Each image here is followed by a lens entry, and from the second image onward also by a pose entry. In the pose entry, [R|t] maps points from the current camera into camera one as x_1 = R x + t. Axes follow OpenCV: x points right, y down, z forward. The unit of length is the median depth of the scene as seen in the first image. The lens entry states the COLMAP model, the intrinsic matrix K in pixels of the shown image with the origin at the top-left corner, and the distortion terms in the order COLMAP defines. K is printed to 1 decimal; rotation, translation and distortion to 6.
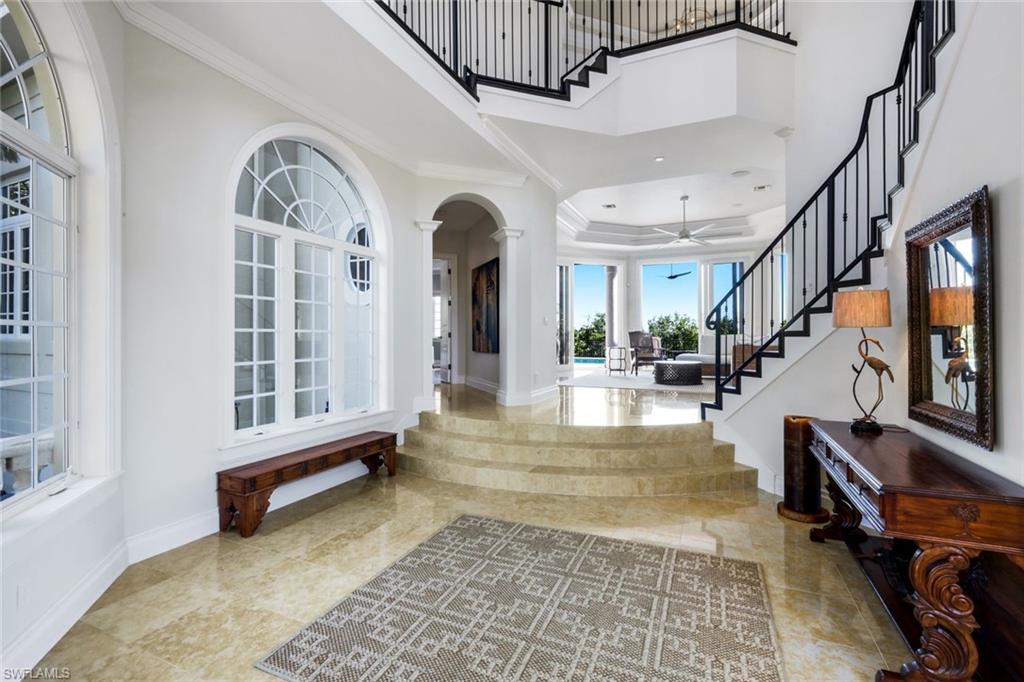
lens RADIAL K [[453.0, 0, 514.5], [0, 453.0, 338.6], [0, 0, 1]] dist [0.005825, 0.000022]
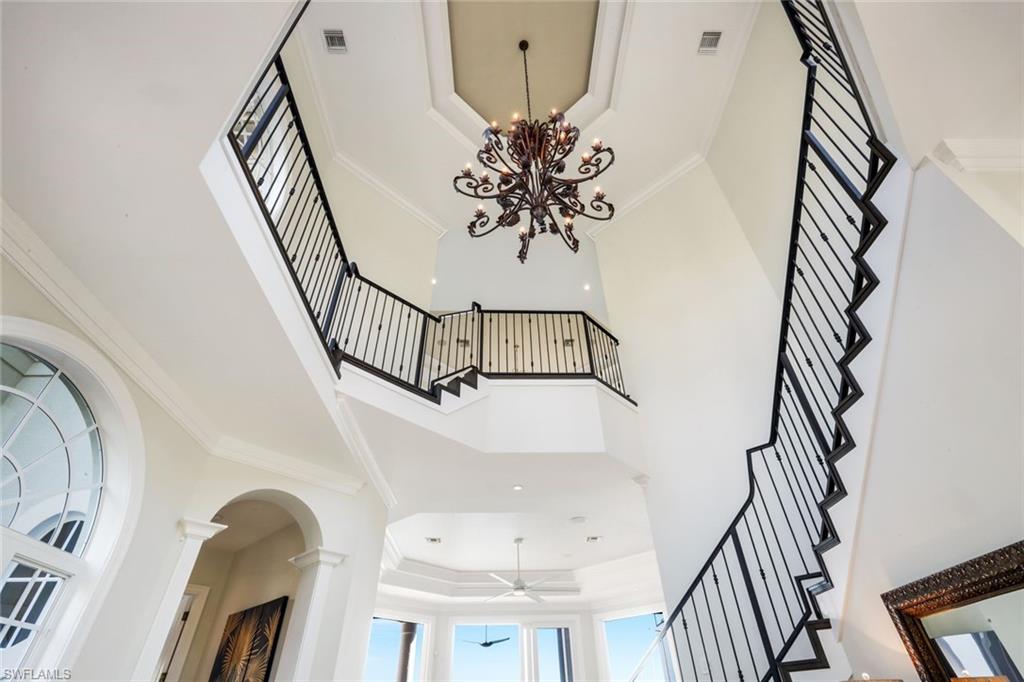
lens RADIAL K [[484.5, 0, 510.8], [0, 484.5, 337.9], [0, 0, 1]] dist [0.001781, -0.001469]
pose [[0.908767, 0.257326, 0.328520, -0.093011], [0.011960, 0.770862, -0.636890, -0.021274], [-0.417132, 0.582713, 0.697457, 0.204133]]
